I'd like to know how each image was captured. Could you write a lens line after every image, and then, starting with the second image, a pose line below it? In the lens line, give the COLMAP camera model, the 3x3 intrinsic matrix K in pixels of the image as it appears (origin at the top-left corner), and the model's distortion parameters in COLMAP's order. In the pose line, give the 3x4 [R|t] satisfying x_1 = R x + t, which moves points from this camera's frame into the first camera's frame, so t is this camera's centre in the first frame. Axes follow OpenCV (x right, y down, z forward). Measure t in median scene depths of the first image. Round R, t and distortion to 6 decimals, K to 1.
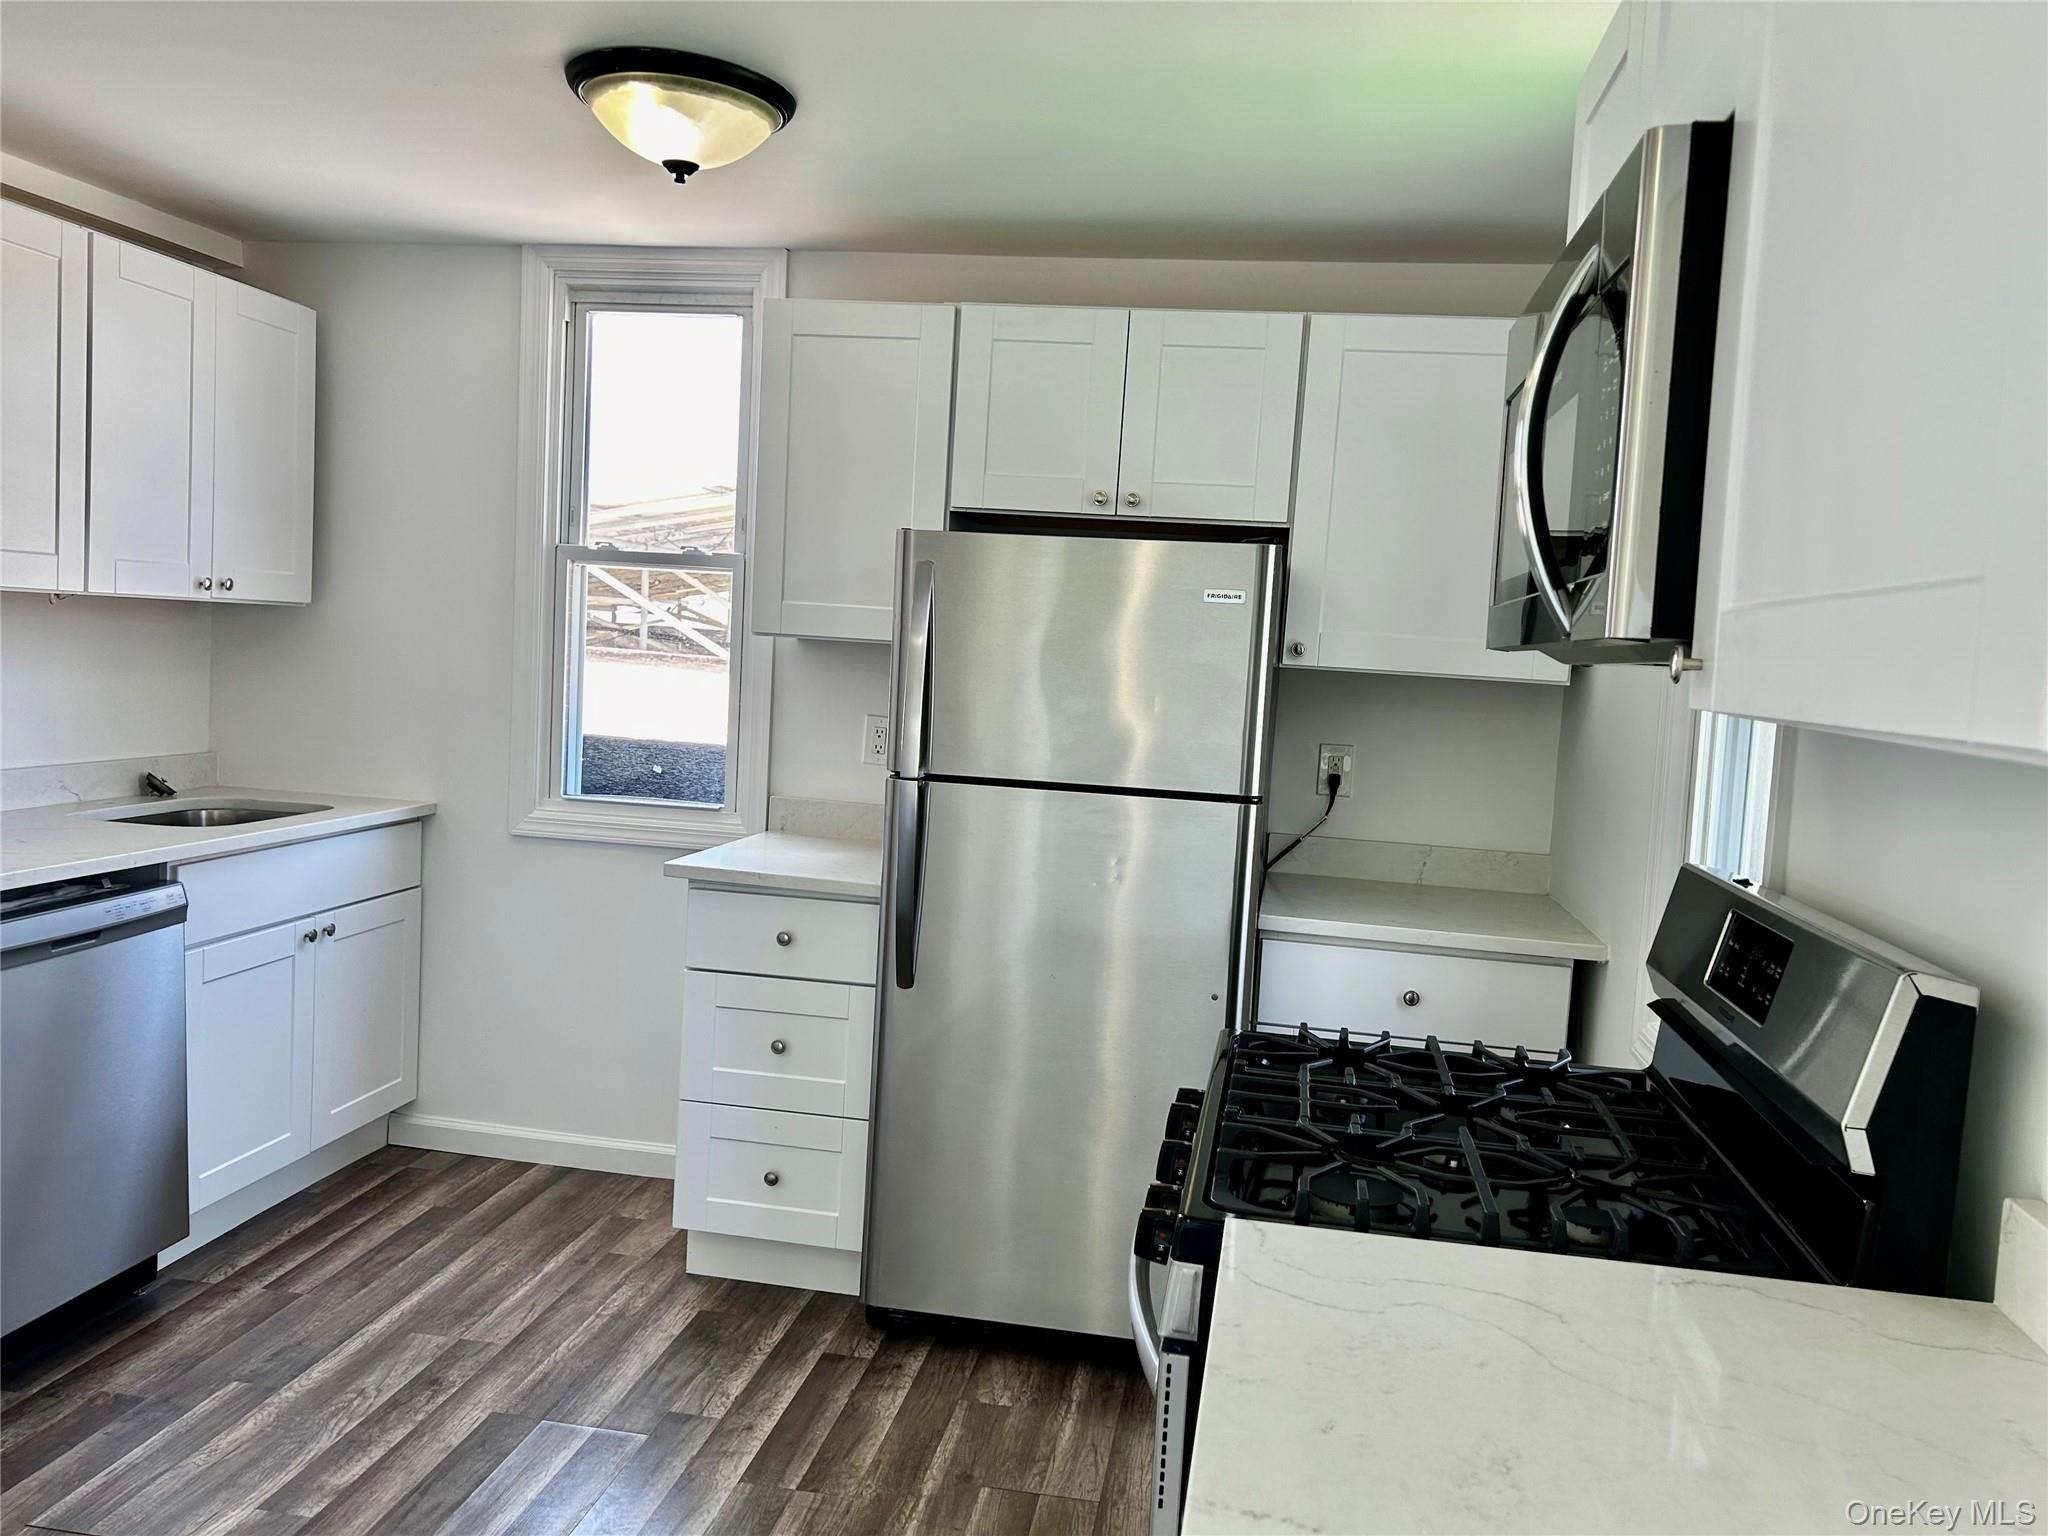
lens RADIAL K [[1540.7, 0, 1037.9], [0, 1540.7, 779.6], [0, 0, 1]] dist [0.058485, -0.062721]
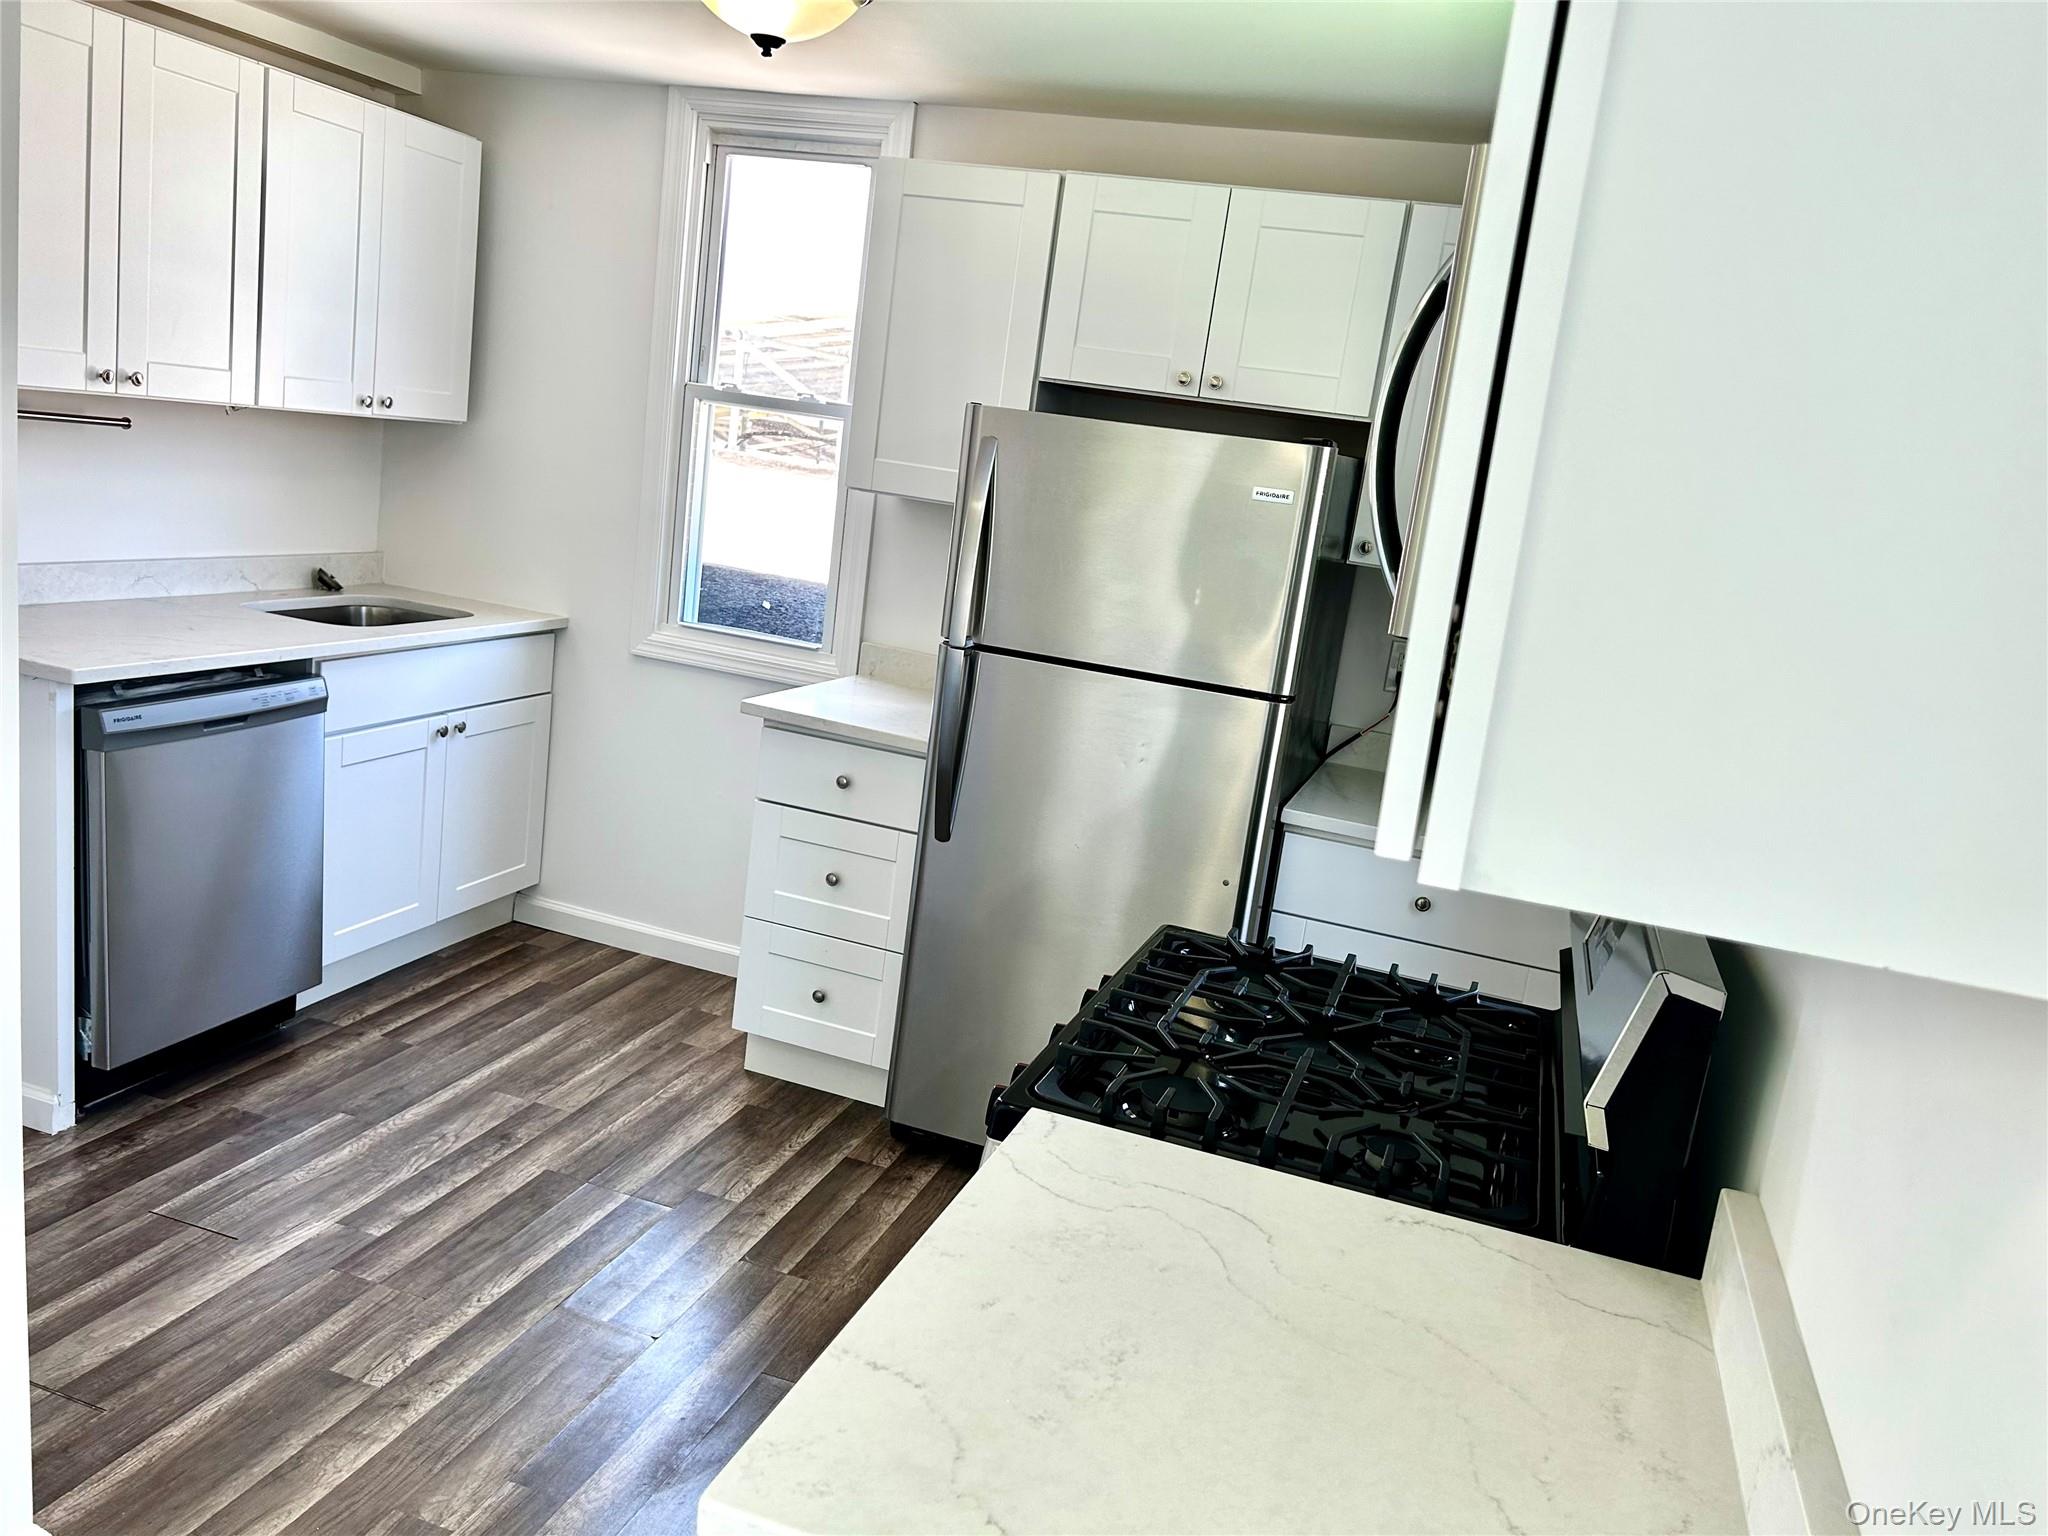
lens RADIAL K [[1540.7, 0, 1022.0], [0, 1540.7, 771.6], [0, 0, 1]] dist [0.058485, -0.062721]
pose [[0.985527, 0.101440, -0.135817, 0.104788], [-0.086130, 0.989715, 0.114221, -0.037695], [0.146007, -0.100870, 0.984128, -0.035423]]
